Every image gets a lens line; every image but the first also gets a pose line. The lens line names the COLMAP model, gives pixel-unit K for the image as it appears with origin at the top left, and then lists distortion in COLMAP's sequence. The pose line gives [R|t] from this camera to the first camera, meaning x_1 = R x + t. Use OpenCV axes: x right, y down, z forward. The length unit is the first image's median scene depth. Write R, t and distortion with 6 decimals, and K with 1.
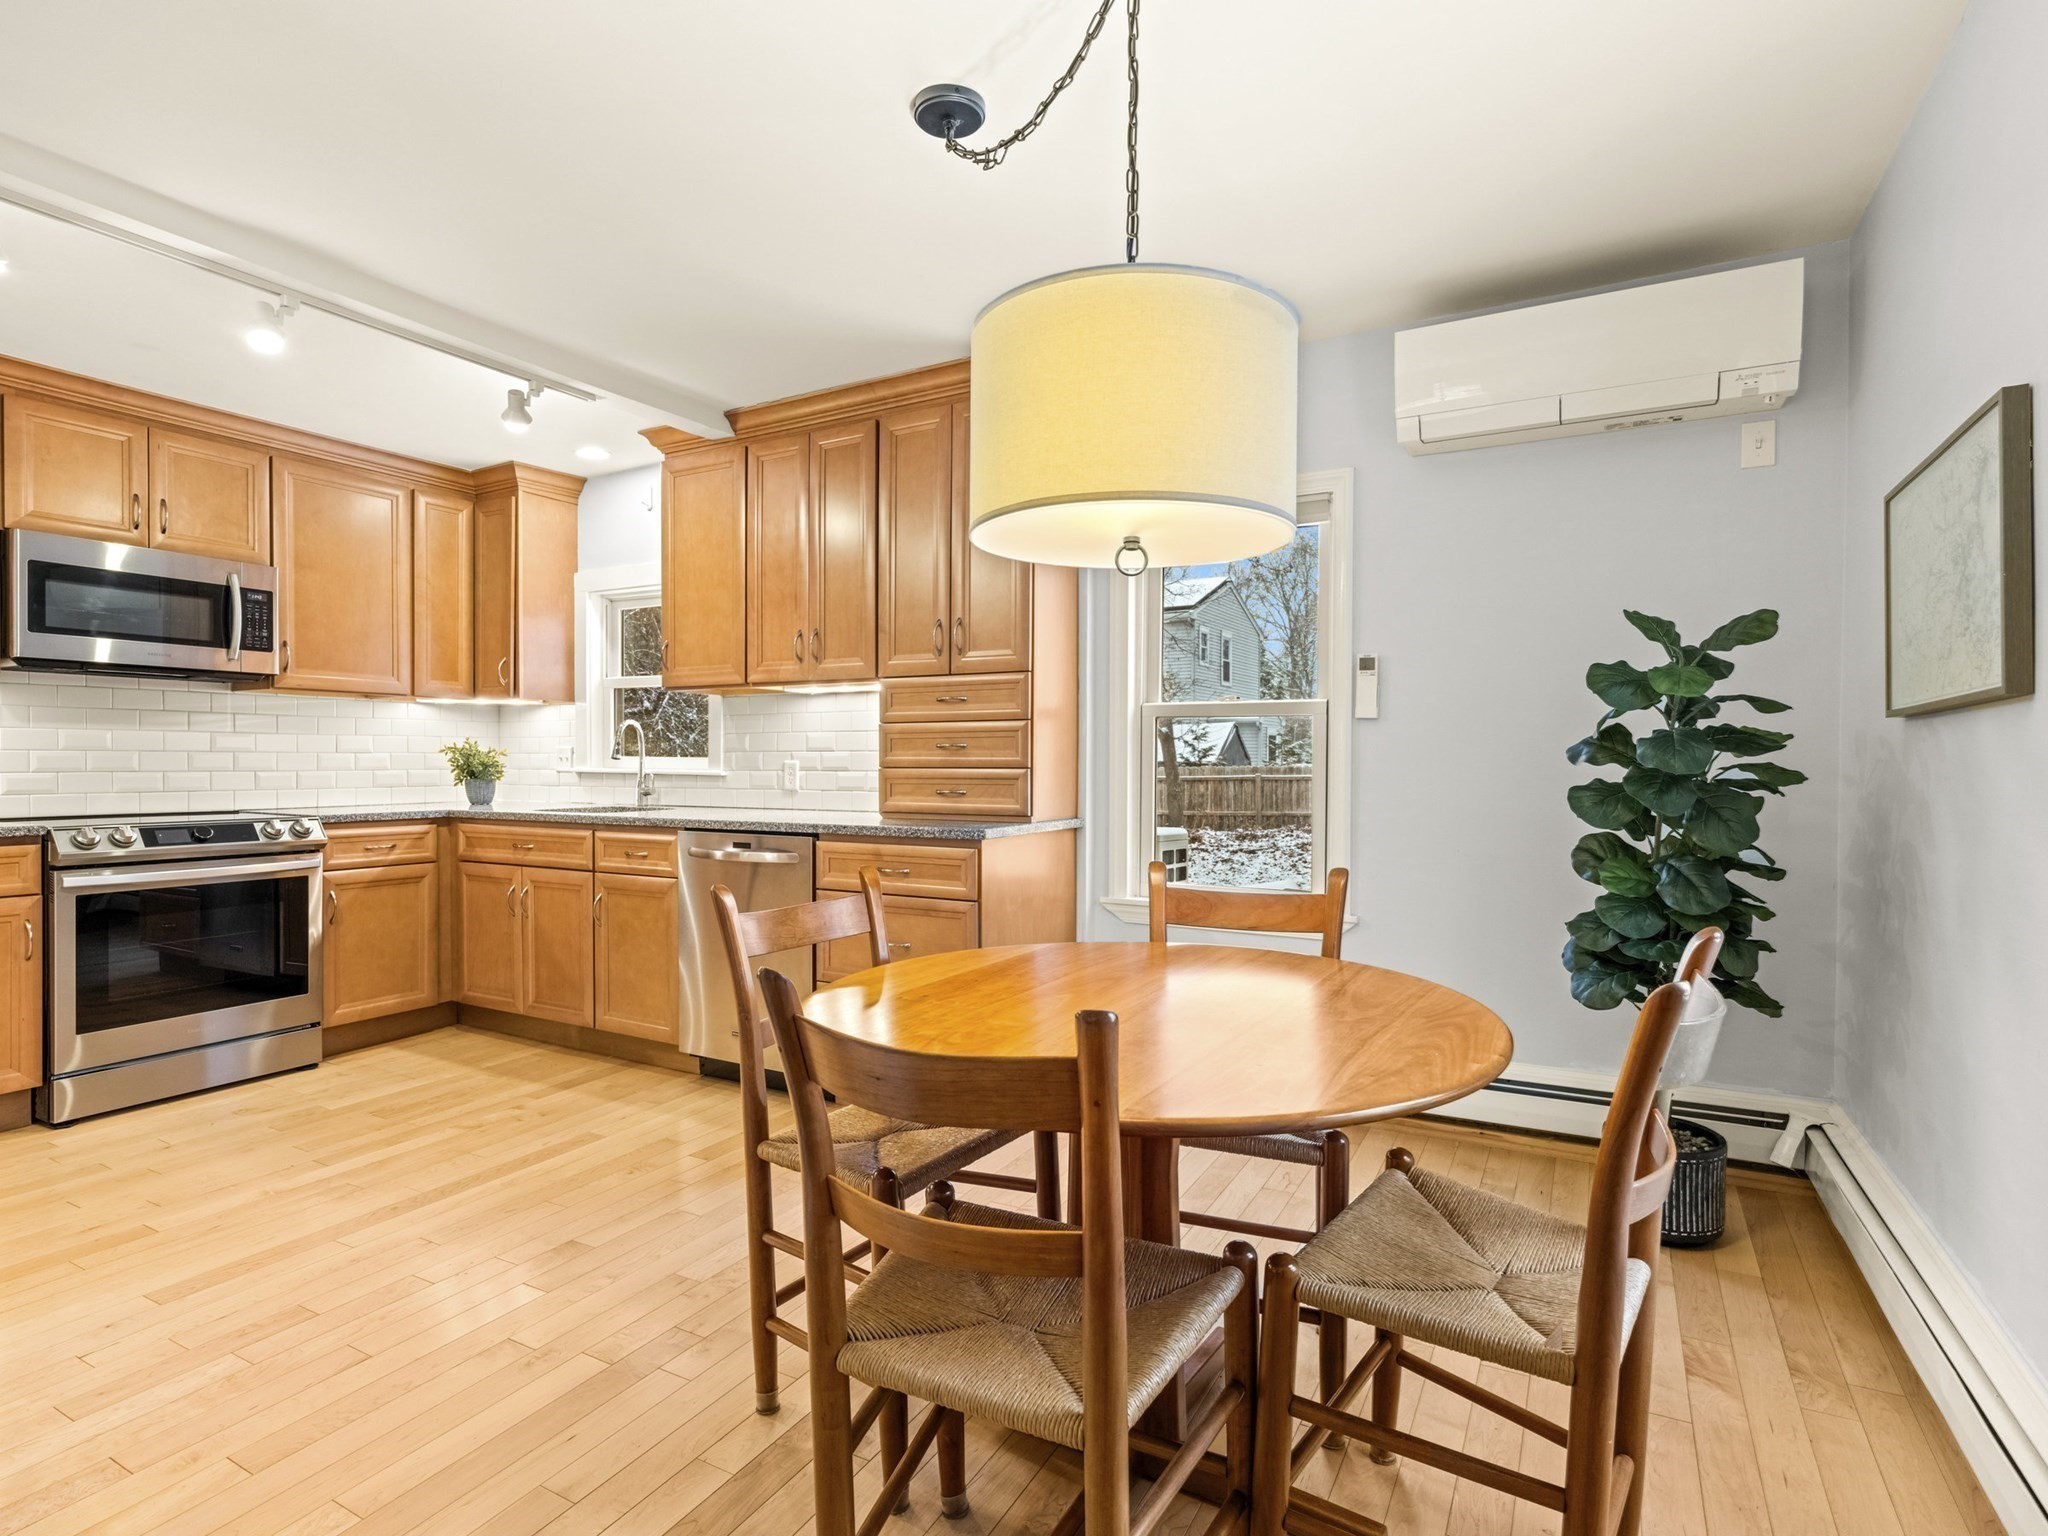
lens RADIAL K [[1038.1, 0, 1023.1], [0, 1038.1, 772.0], [0, 0, 1]] dist [0.001835, 0.000015]
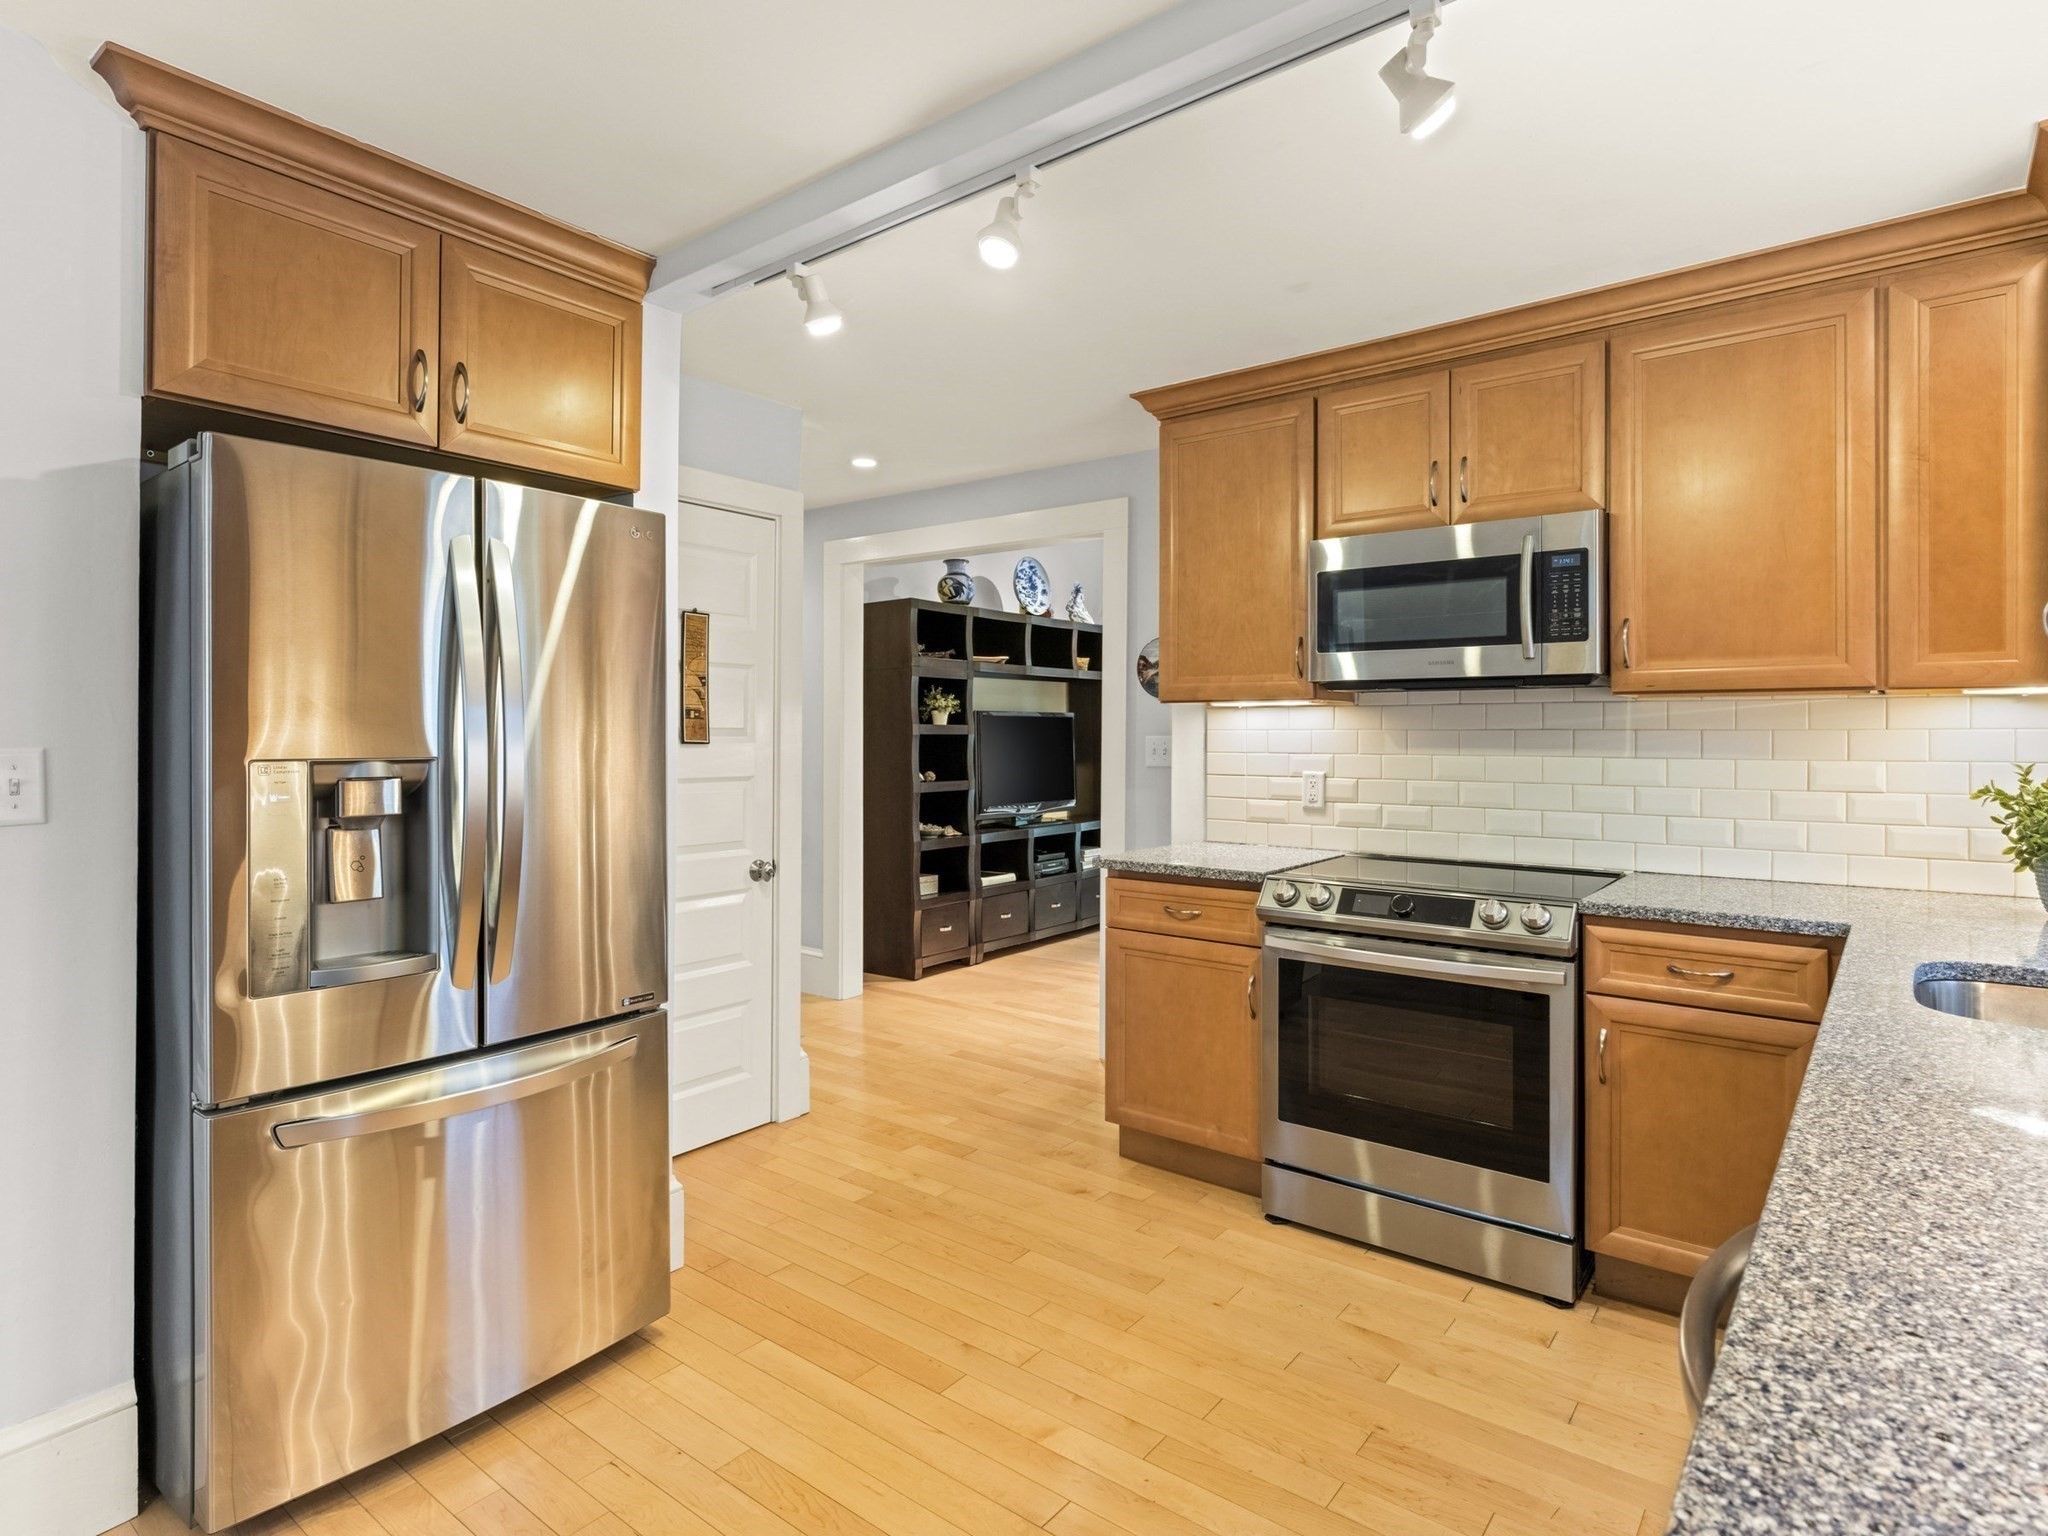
lens RADIAL K [[1095.4, 0, 1030.1], [0, 1095.4, 733.3], [0, 0, 1]] dist [0.004865, -0.000633]
pose [[-0.152116, 0.000021, -0.988363, 0.014916], [-0.010366, 0.999945, 0.001616, -0.055397], [0.988308, 0.010491, -0.152108, 0.772413]]
